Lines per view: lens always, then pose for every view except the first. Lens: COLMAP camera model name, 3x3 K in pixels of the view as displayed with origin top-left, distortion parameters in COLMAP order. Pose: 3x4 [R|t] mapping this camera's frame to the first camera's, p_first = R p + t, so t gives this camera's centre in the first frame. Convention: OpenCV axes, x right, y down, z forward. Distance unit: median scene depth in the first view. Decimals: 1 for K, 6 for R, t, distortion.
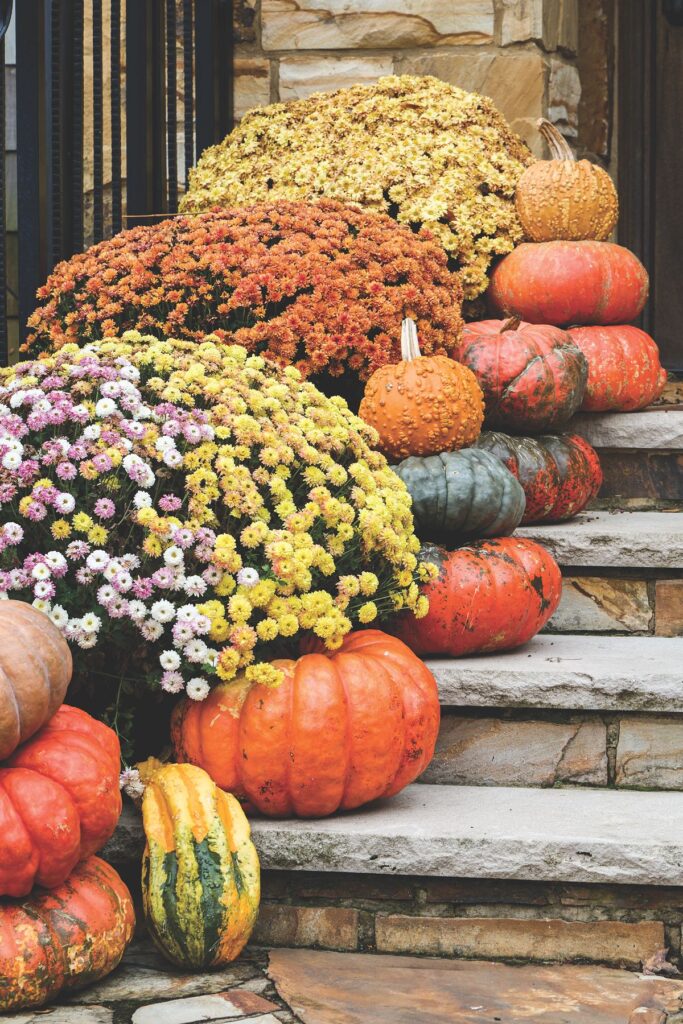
lens RADIAL K [[3357.6, 0, 341.5], [0, 3357.6, 512.0], [0, 0, 1]] dist [-0.153621, 0.678909]
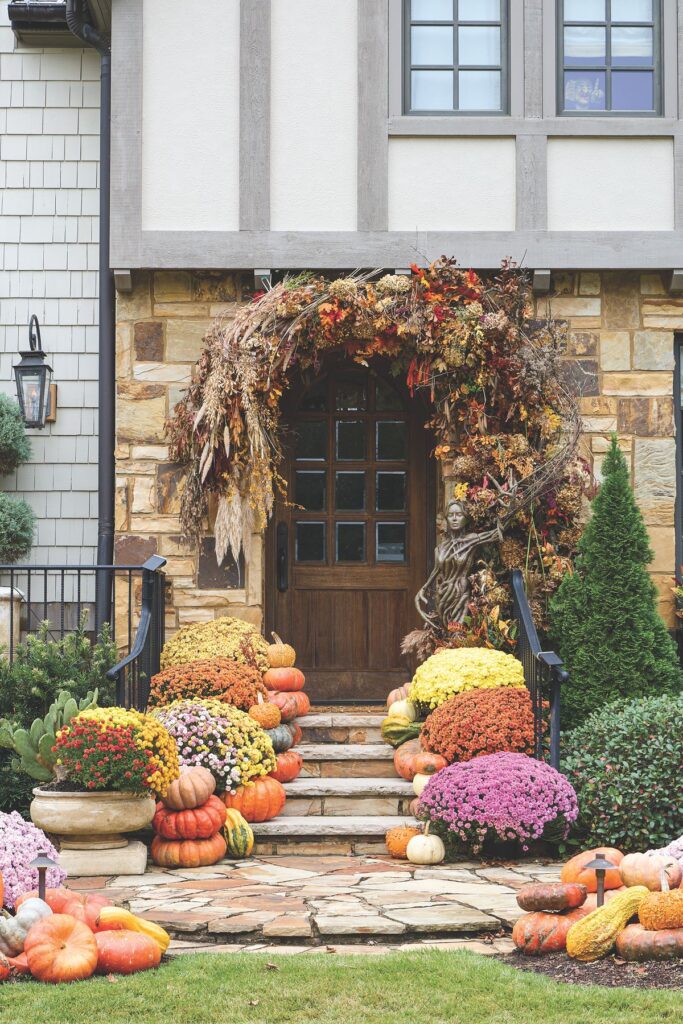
lens RADIAL K [[1719.9, 0, 341.5], [0, 1719.9, 512.0], [0, 0, 1]] dist [-0.185732, 0.073976]
pose [[0.971340, 0.015189, 0.237207, -0.368046], [0.019158, 0.989707, -0.141824, 0.016651], [-0.236920, 0.142303, 0.961051, -0.927454]]
